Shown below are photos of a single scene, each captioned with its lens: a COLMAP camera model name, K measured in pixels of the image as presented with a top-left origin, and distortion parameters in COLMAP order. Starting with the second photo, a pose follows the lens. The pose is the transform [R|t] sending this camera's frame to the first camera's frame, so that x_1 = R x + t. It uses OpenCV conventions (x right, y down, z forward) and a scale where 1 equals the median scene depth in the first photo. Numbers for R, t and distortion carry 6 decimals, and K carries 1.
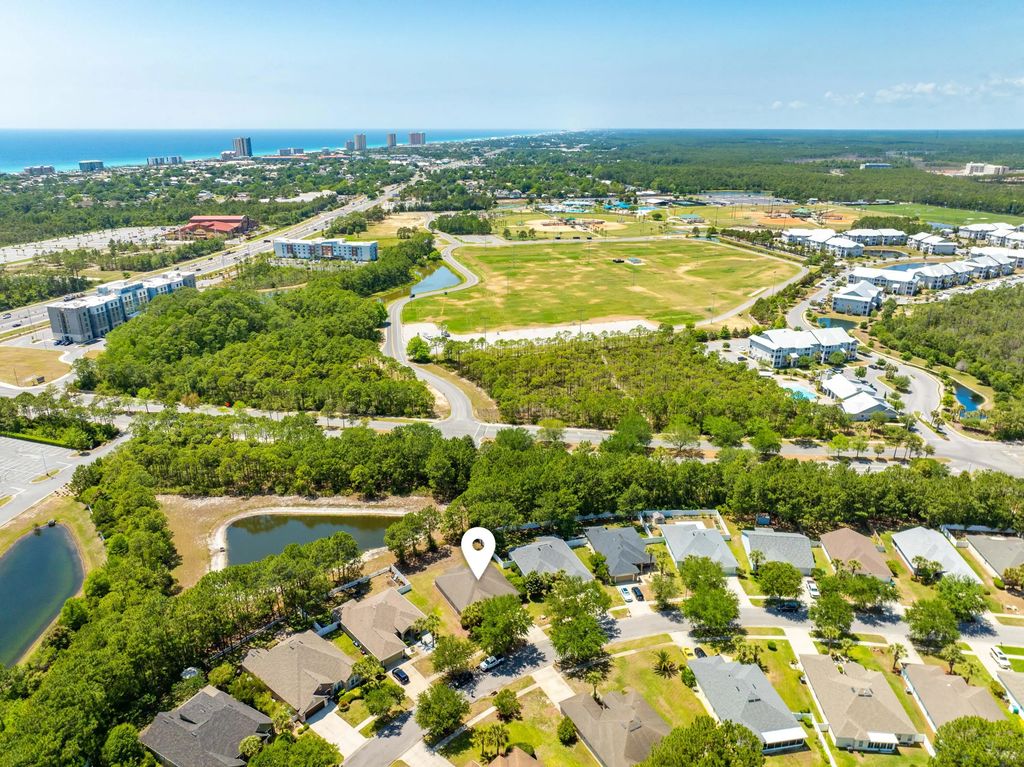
lens RADIAL K [[714.2, 0, 512.0], [0, 714.2, 383.5], [0, 0, 1]] dist [-0.000857, 0.005141]
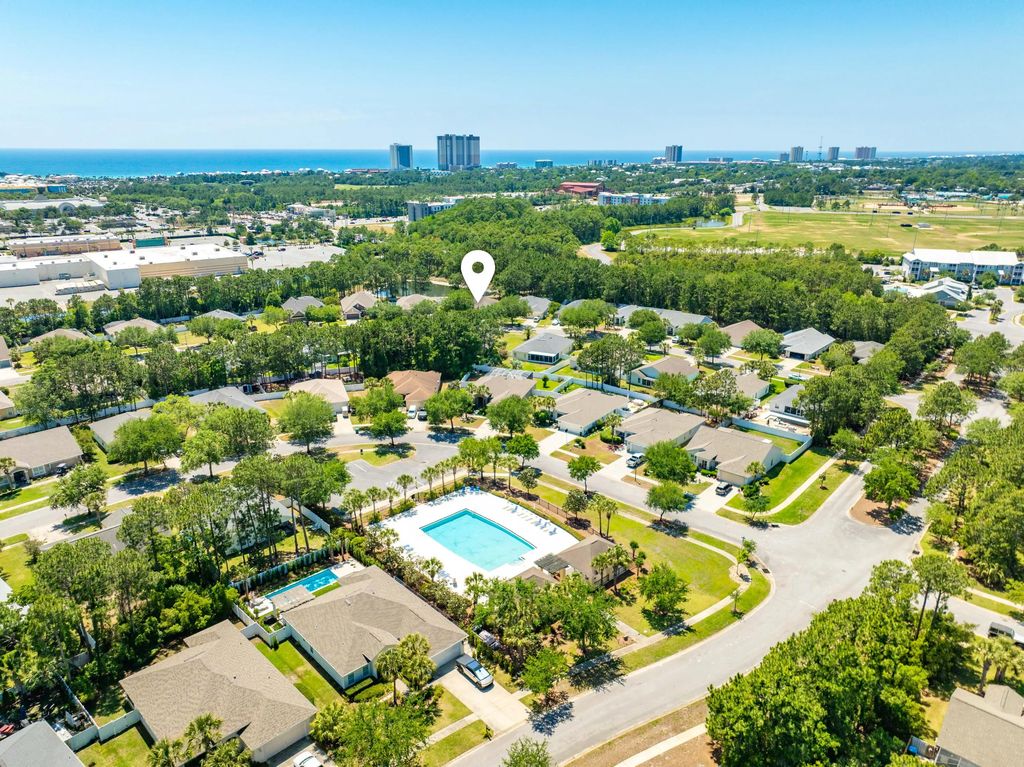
lens RADIAL K [[698.9, 0, 516.2], [0, 698.9, 400.8], [0, 0, 1]] dist [-0.003781, 0.006435]
pose [[0.829278, 0.191169, -0.525122, 0.444415], [-0.189823, 0.980159, 0.057054, 0.193404], [0.525610, 0.052366, 0.849113, -0.139768]]
